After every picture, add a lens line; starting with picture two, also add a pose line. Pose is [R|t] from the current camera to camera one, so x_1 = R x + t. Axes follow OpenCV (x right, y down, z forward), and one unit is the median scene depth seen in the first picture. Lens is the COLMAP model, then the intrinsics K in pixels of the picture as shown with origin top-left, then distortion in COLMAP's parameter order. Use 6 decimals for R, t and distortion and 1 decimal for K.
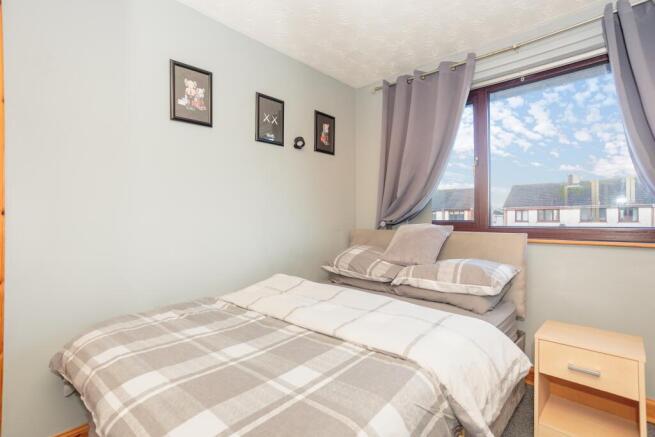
lens RADIAL K [[316.2, 0, 314.8], [0, 316.2, 213.7], [0, 0, 1]] dist [-0.023024, 0.006321]
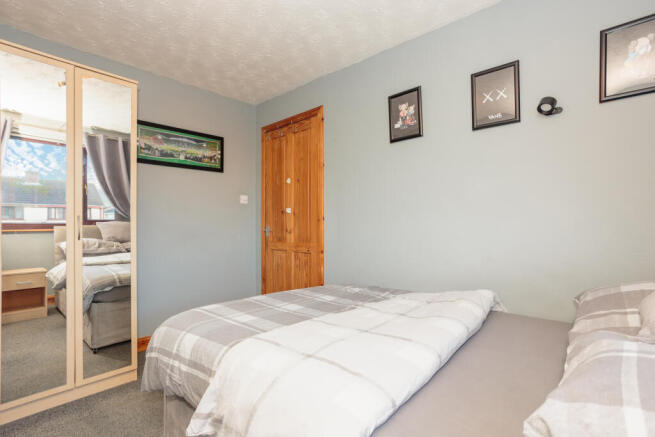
lens RADIAL K [[316.2, 0, 326.7], [0, 316.2, 218.0], [0, 0, 1]] dist [-0.023024, 0.006321]
pose [[0.029933, -0.012441, -0.999474, 0.783925], [0.014974, 0.999816, -0.011997, 0.013866], [0.999440, -0.014607, 0.030114, 0.681158]]
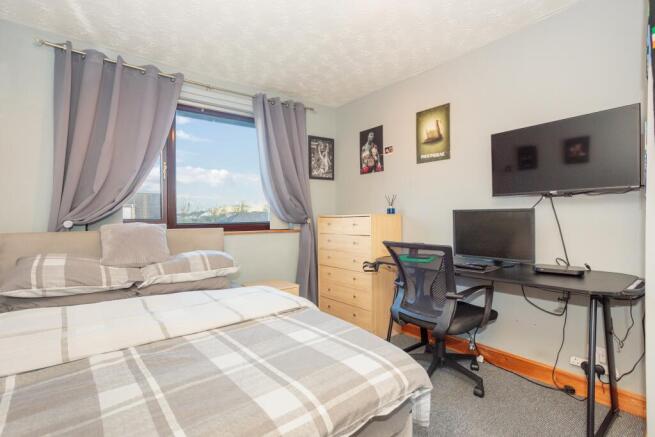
lens RADIAL K [[316.2, 0, 328.2], [0, 316.2, 220.7], [0, 0, 1]] dist [-0.023024, 0.006321]
pose [[0.137738, -0.016417, 0.990333, -0.683814], [-0.019700, 0.999619, 0.019311, -0.006243], [-0.990273, -0.022170, 0.137362, 0.353565]]
